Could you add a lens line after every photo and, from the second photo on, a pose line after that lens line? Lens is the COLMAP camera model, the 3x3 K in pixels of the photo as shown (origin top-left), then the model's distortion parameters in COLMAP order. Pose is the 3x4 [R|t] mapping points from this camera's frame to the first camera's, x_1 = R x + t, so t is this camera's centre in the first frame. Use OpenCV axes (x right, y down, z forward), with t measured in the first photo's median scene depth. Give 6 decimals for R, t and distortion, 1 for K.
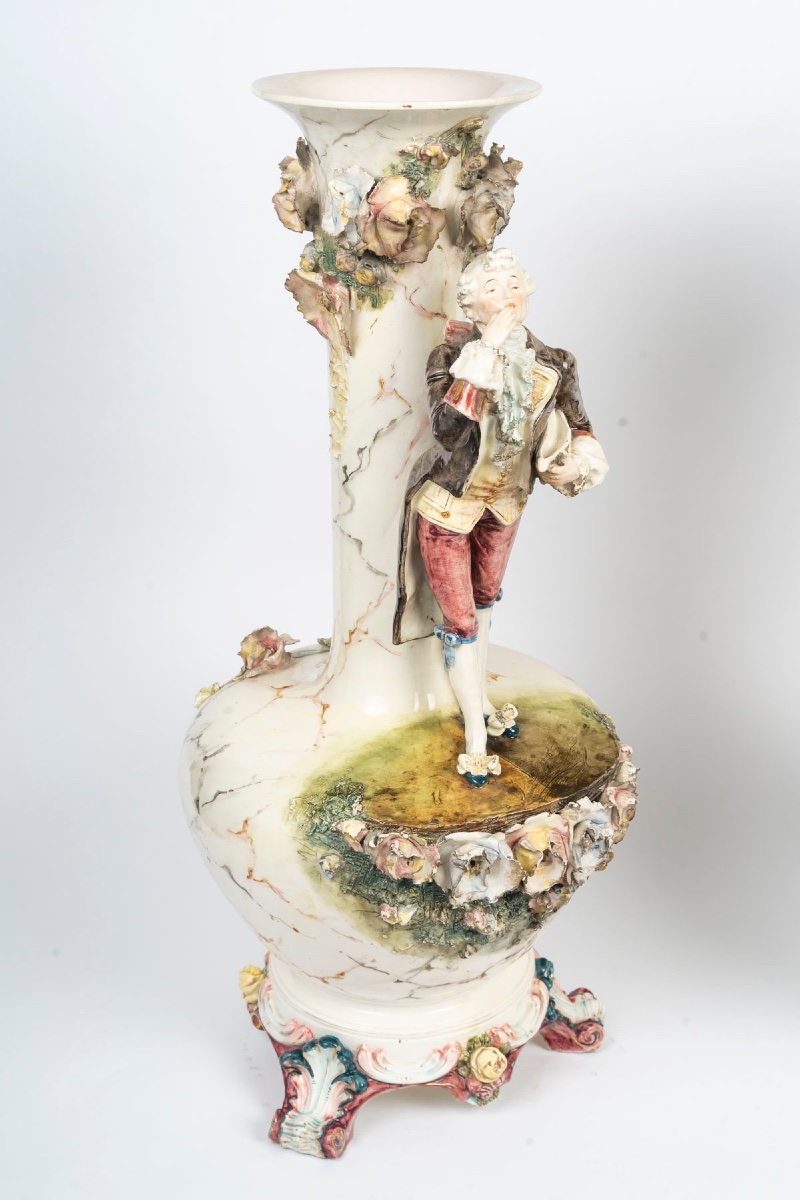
lens RADIAL K [[1708.6, 0, 399.3], [0, 1708.6, 607.9], [0, 0, 1]] dist [-0.027217, 0.000000]
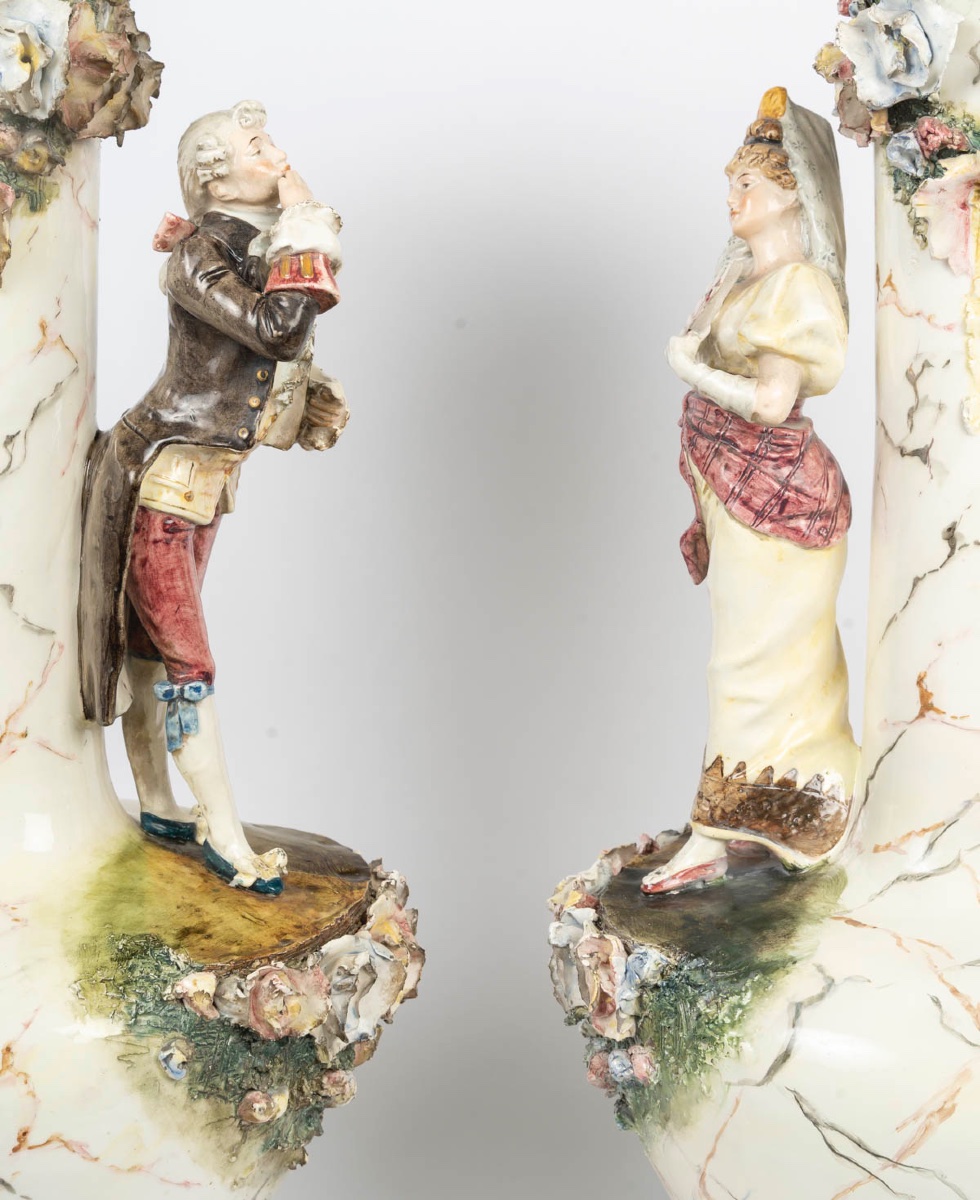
lens RADIAL K [[2173.5, 0, 467.9], [0, 2173.5, 587.6], [0, 0, 1]] dist [-0.028619, 0.000000]
pose [[0.634083, -0.127888, 0.762616, -0.555015], [0.299149, 0.950008, -0.089417, 0.089101], [-0.713056, 0.284834, 0.640641, 0.359457]]
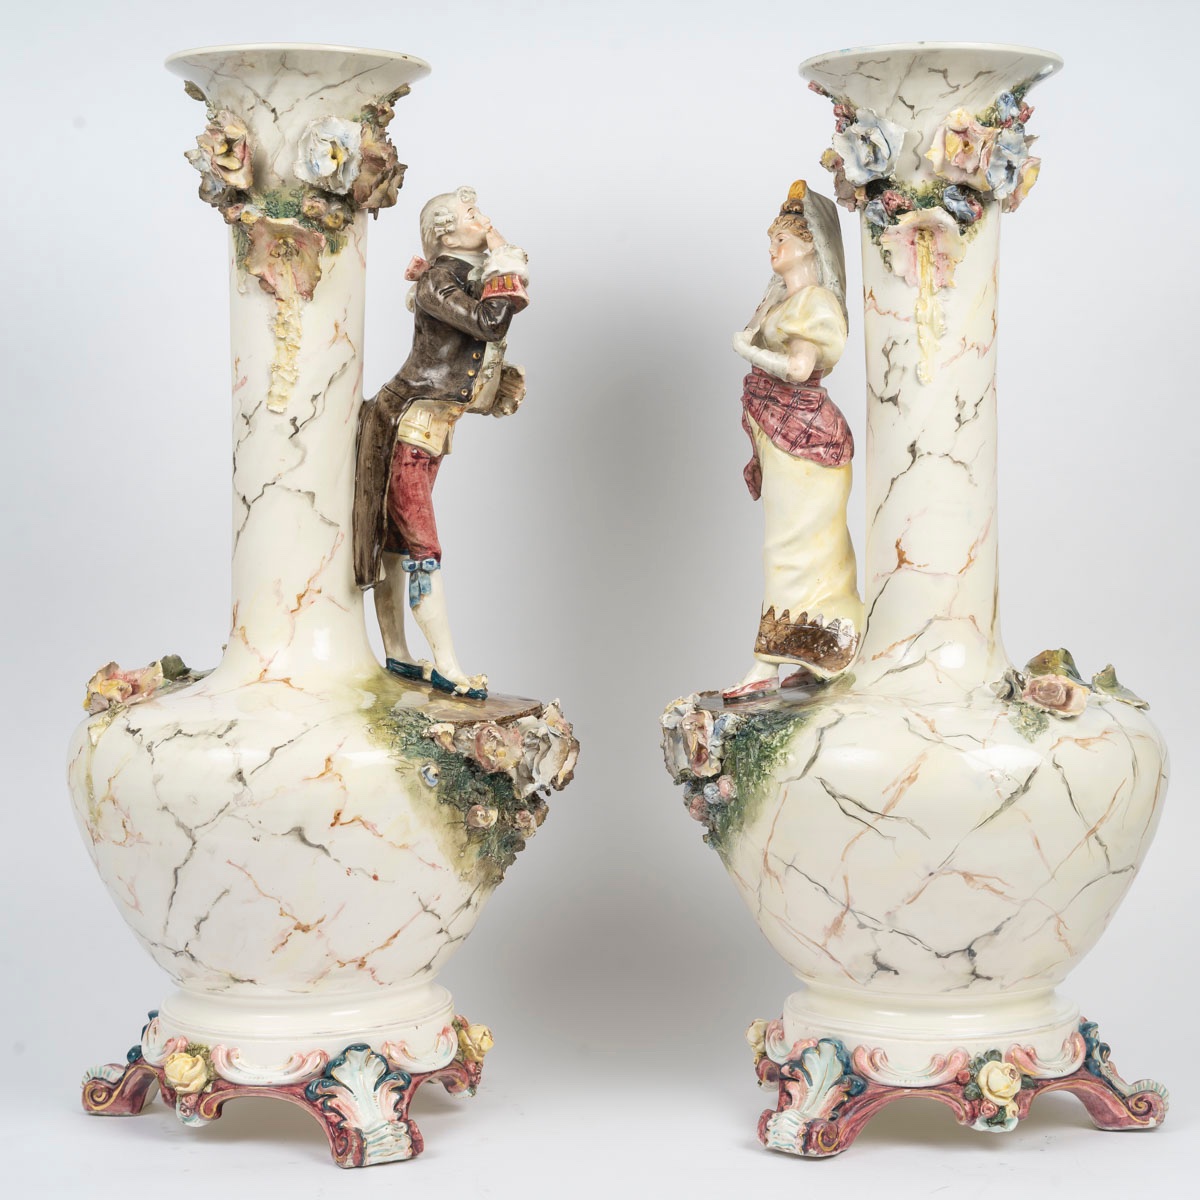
lens RADIAL K [[2593.7, 0, 598.2], [0, 2593.7, 598.8], [0, 0, 1]] dist [-0.032360, 0.000000]
pose [[0.603628, -0.042276, 0.796144, -1.166789], [0.314720, 0.930132, -0.189227, 0.369130], [-0.732519, 0.364785, 0.574758, 0.026545]]
